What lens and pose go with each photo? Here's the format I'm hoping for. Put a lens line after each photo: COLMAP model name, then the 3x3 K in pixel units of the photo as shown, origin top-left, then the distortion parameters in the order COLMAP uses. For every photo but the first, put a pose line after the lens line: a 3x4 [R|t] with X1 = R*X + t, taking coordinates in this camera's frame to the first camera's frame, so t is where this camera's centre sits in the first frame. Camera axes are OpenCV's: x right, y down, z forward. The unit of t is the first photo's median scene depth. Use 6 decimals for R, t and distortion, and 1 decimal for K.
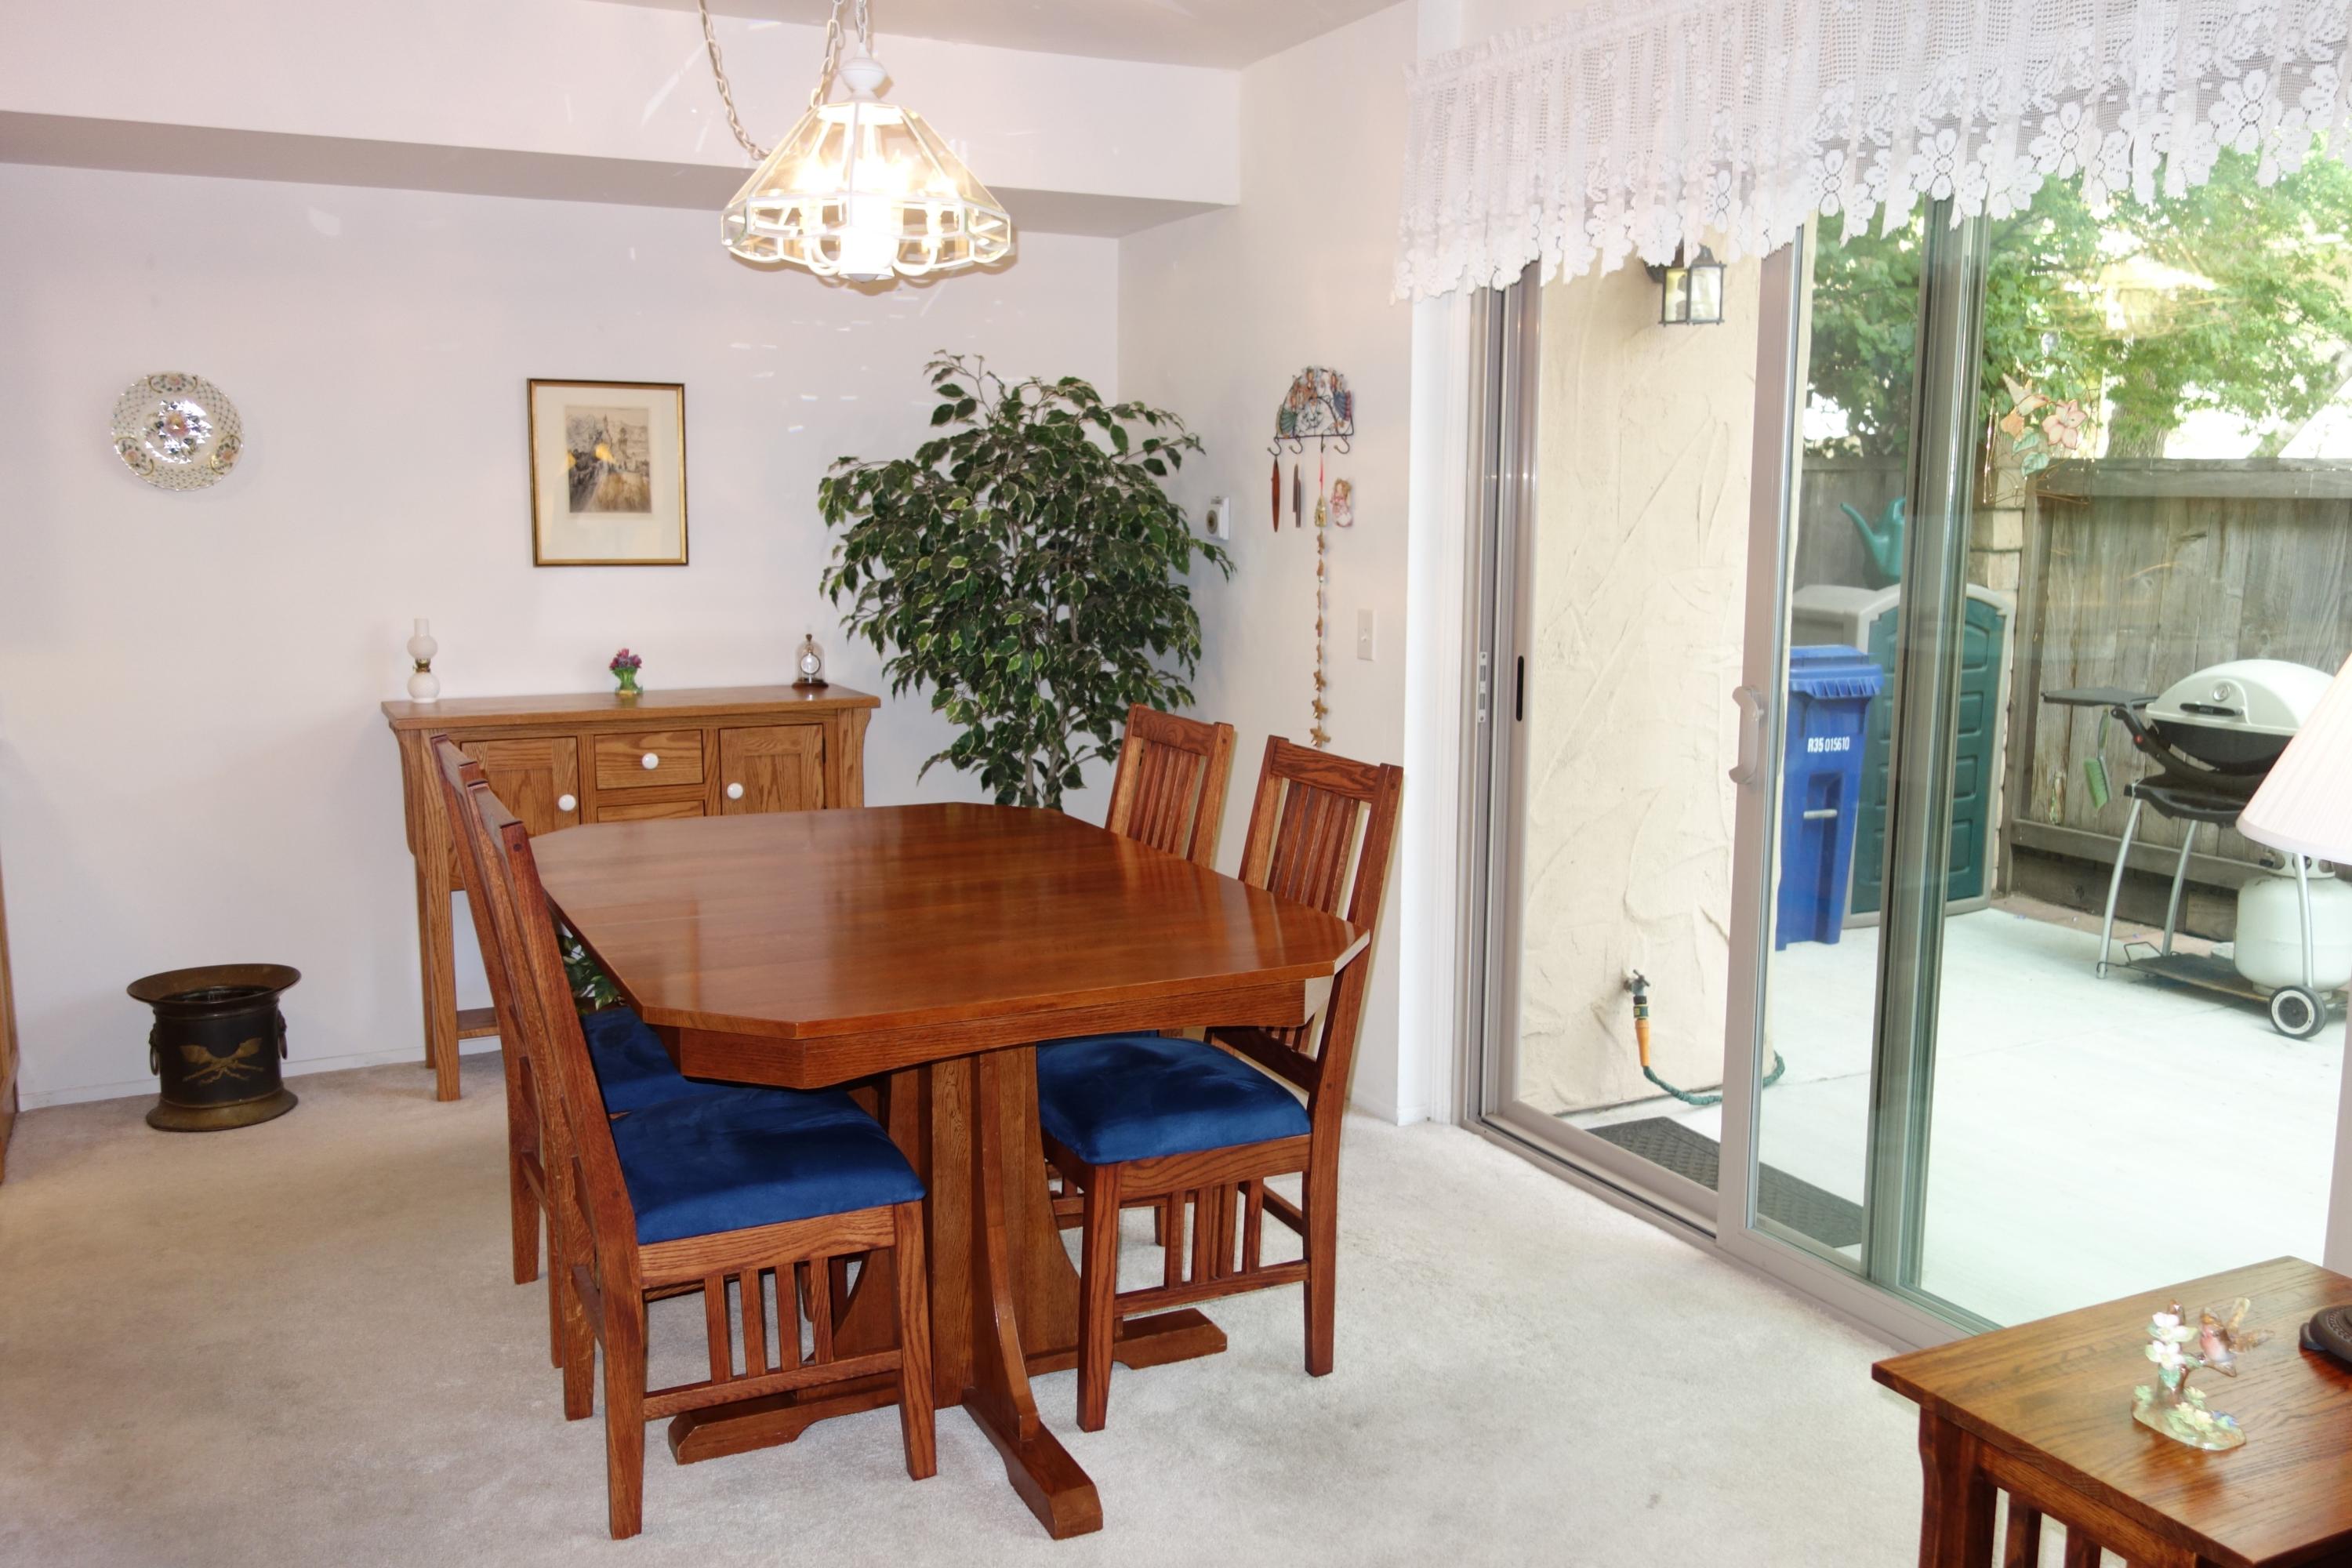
lens RADIAL K [[1862.4, 0, 1201.1], [0, 1862.4, 778.6], [0, 0, 1]] dist [0.003991, -0.002202]
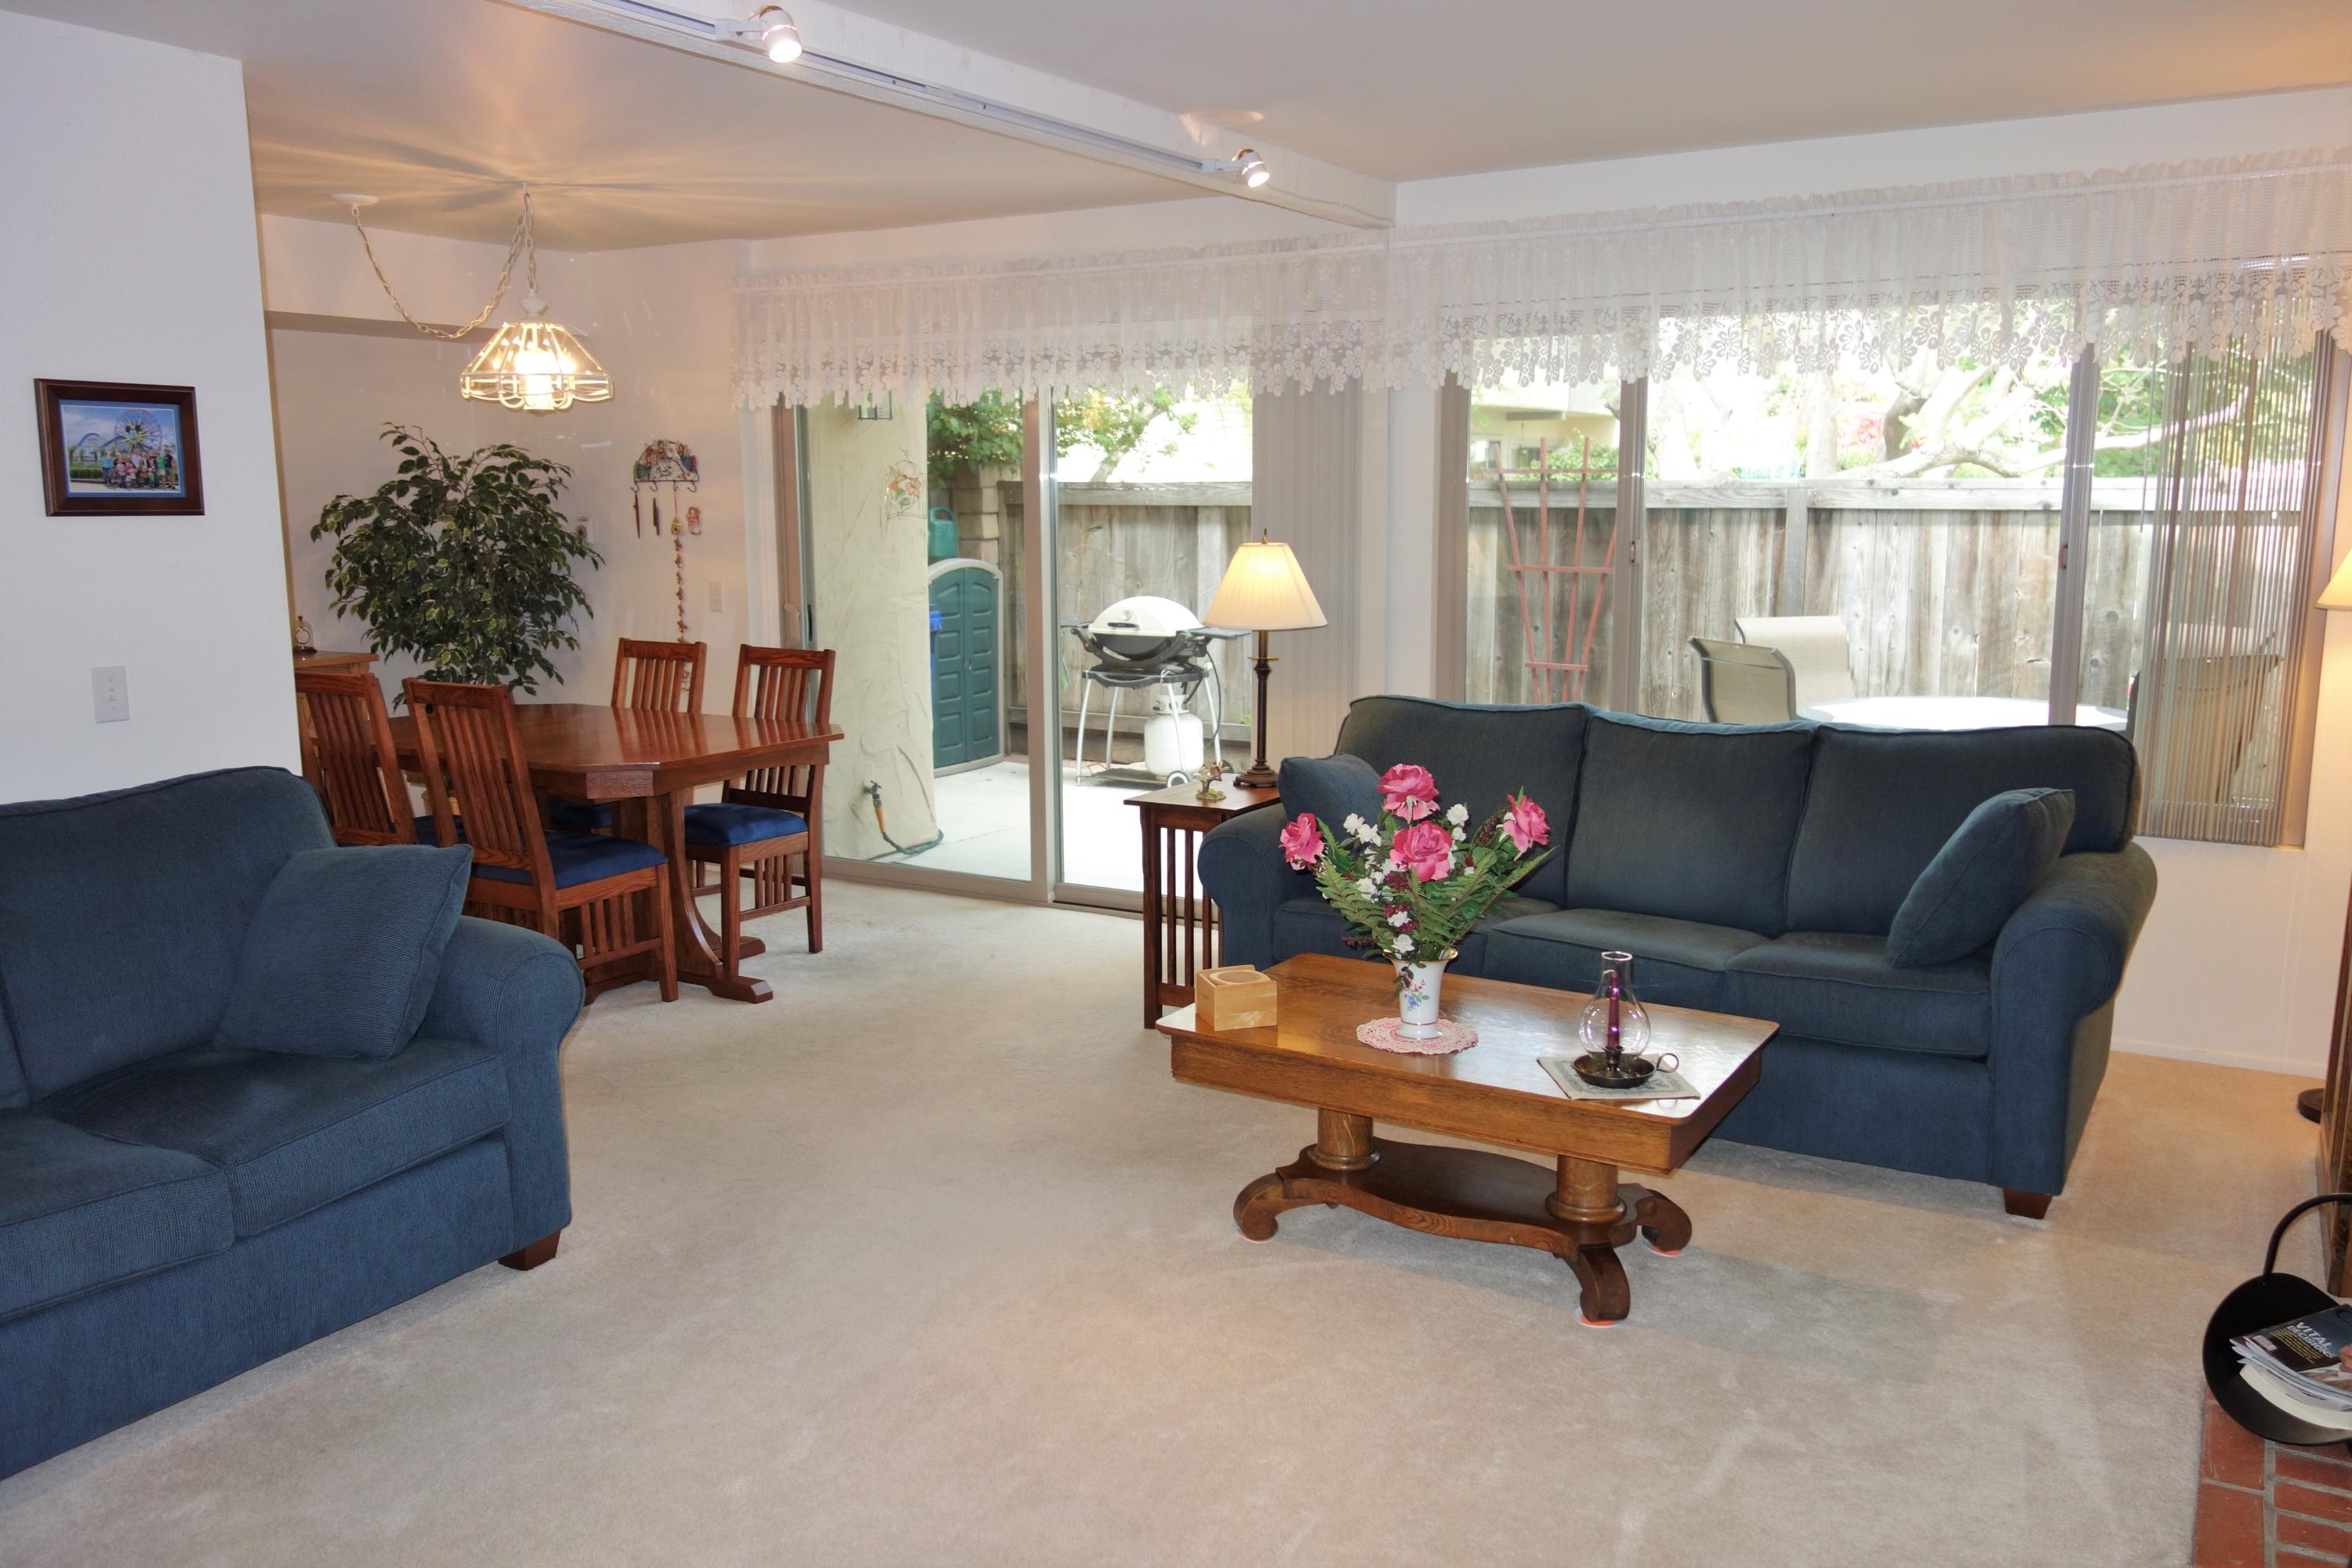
lens RADIAL K [[1862.4, 0, 1175.4], [0, 1862.4, 775.9], [0, 0, 1]] dist [0.003991, -0.002202]
pose [[0.838256, -0.092473, 0.537379, -0.469497], [0.091414, 0.995400, 0.028693, 0.072671], [-0.537560, 0.025072, 0.842853, -0.637999]]
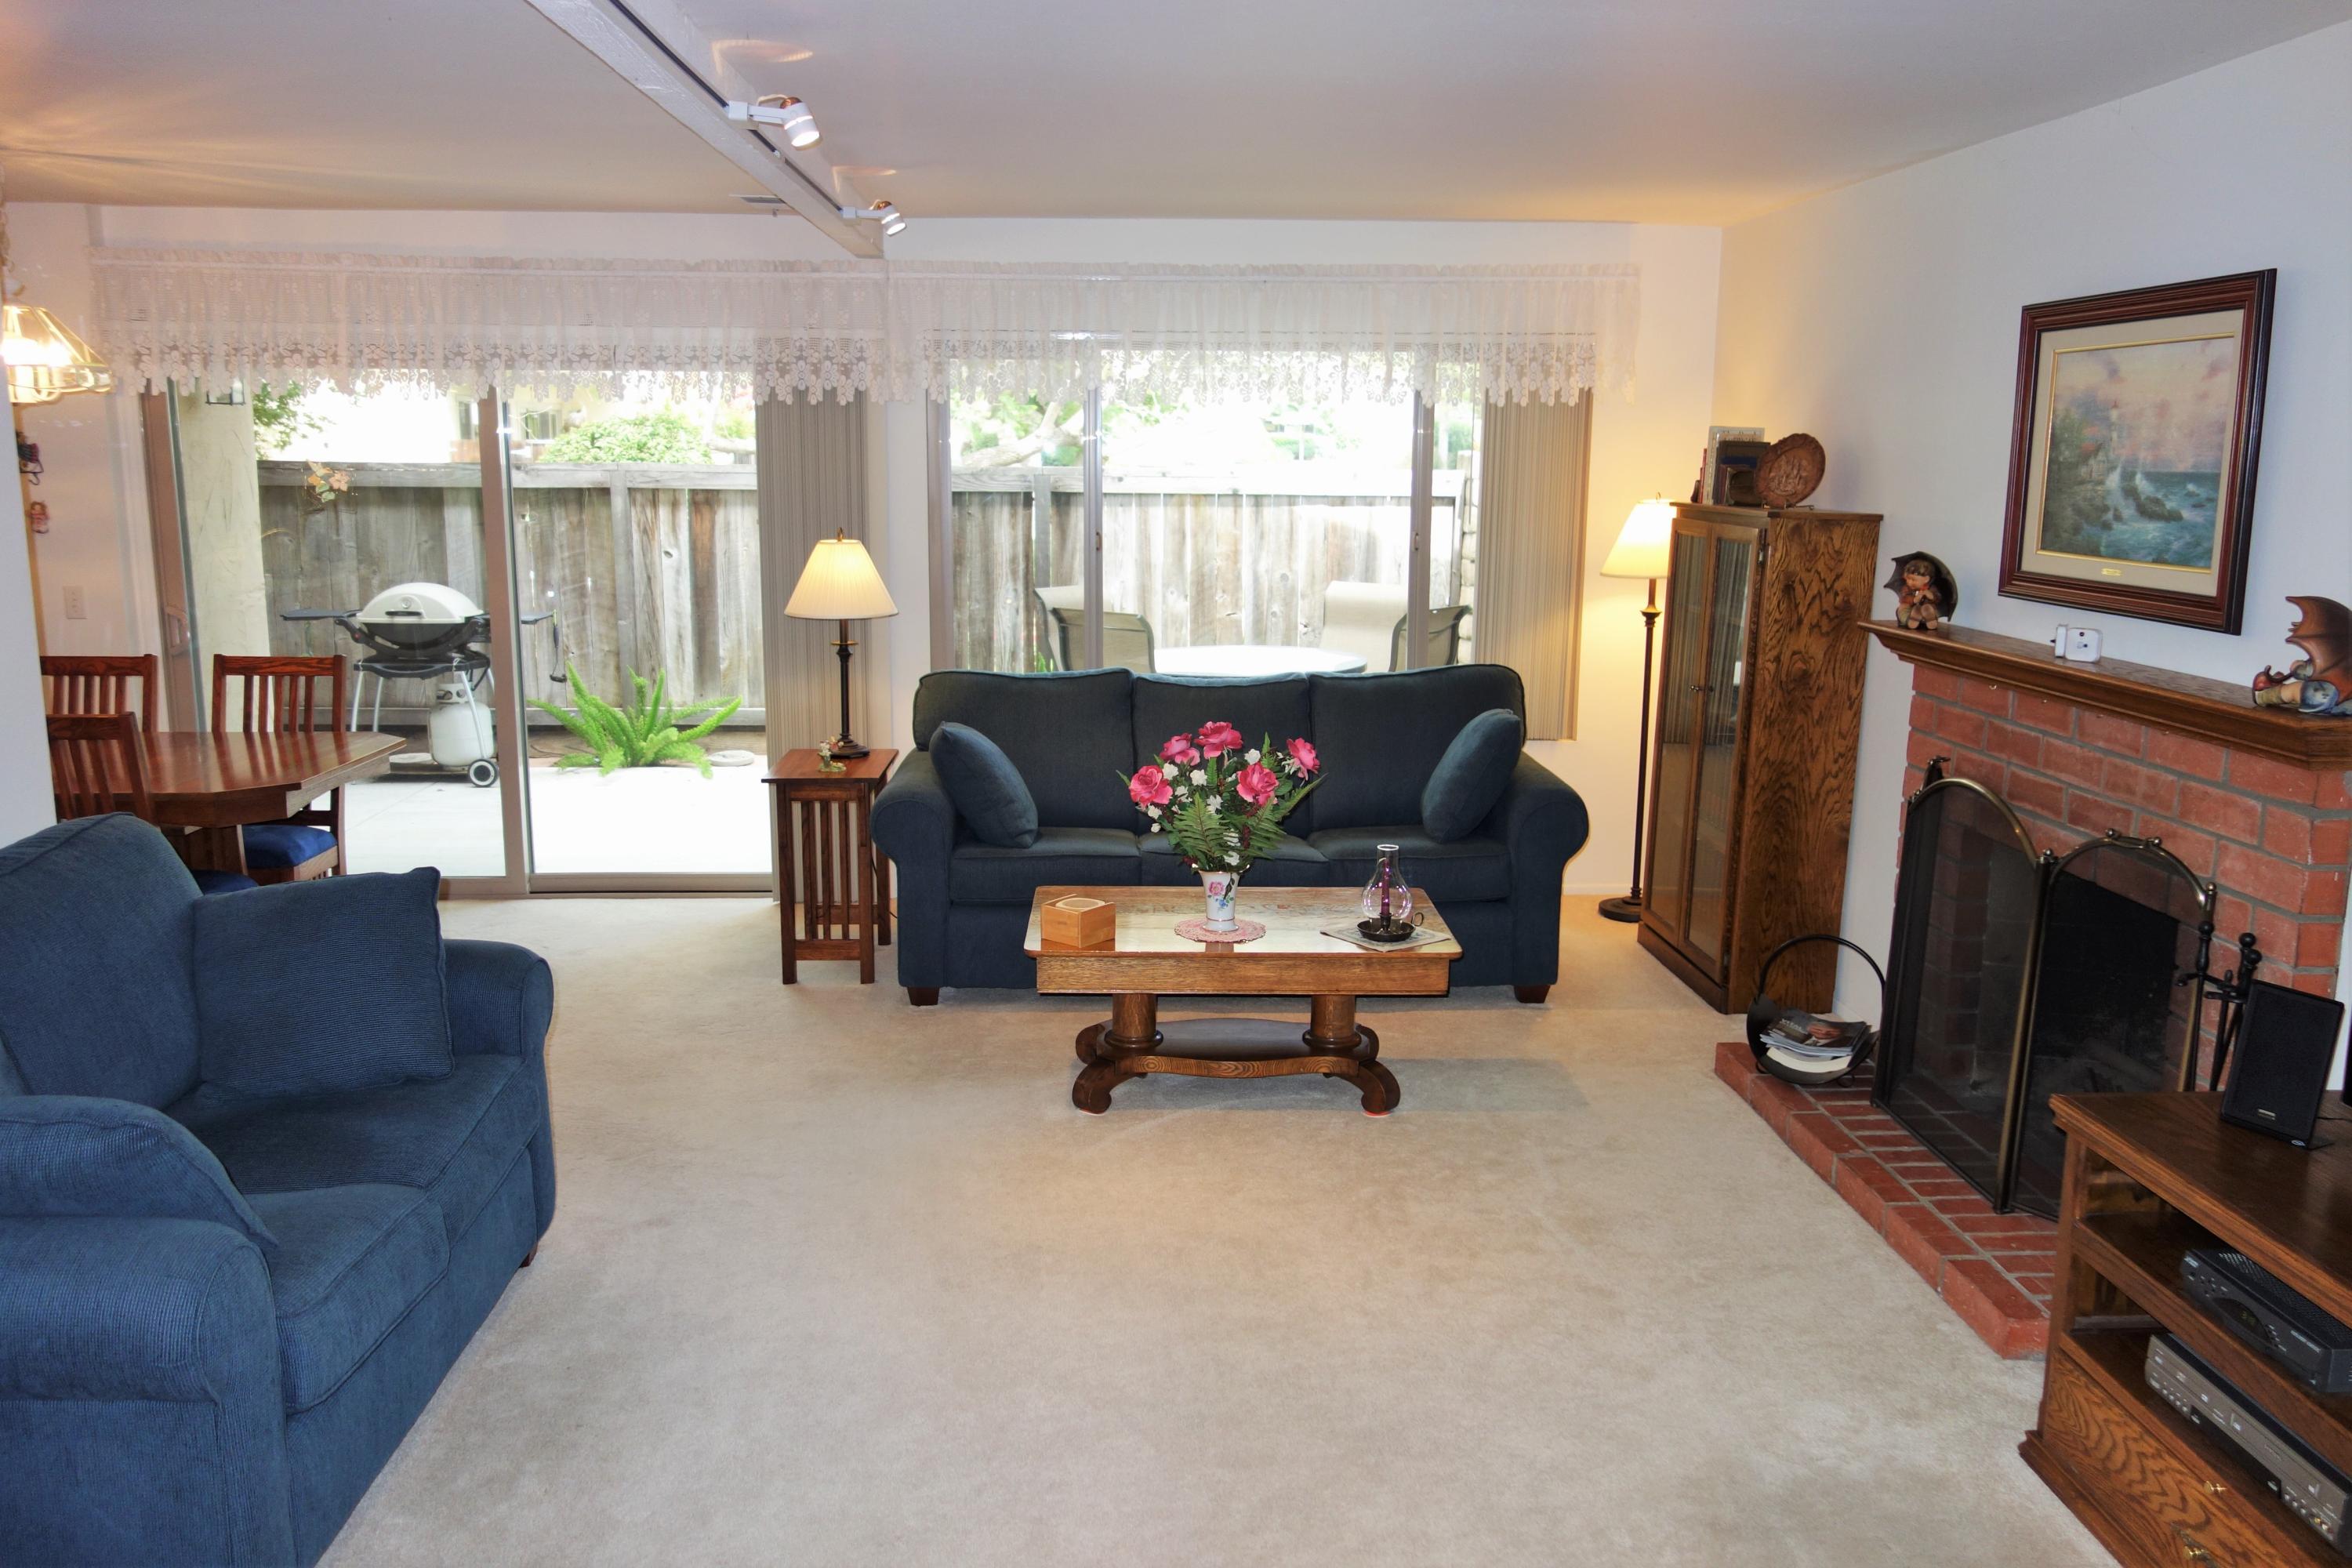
lens RADIAL K [[1862.4, 0, 1172.9], [0, 1862.4, 778.2], [0, 0, 1]] dist [0.003991, -0.002202]
pose [[0.402590, -0.164339, 0.900508, -0.905117], [0.134513, 0.983694, 0.119383, 0.003759], [-0.905443, 0.073067, 0.418131, -0.430090]]
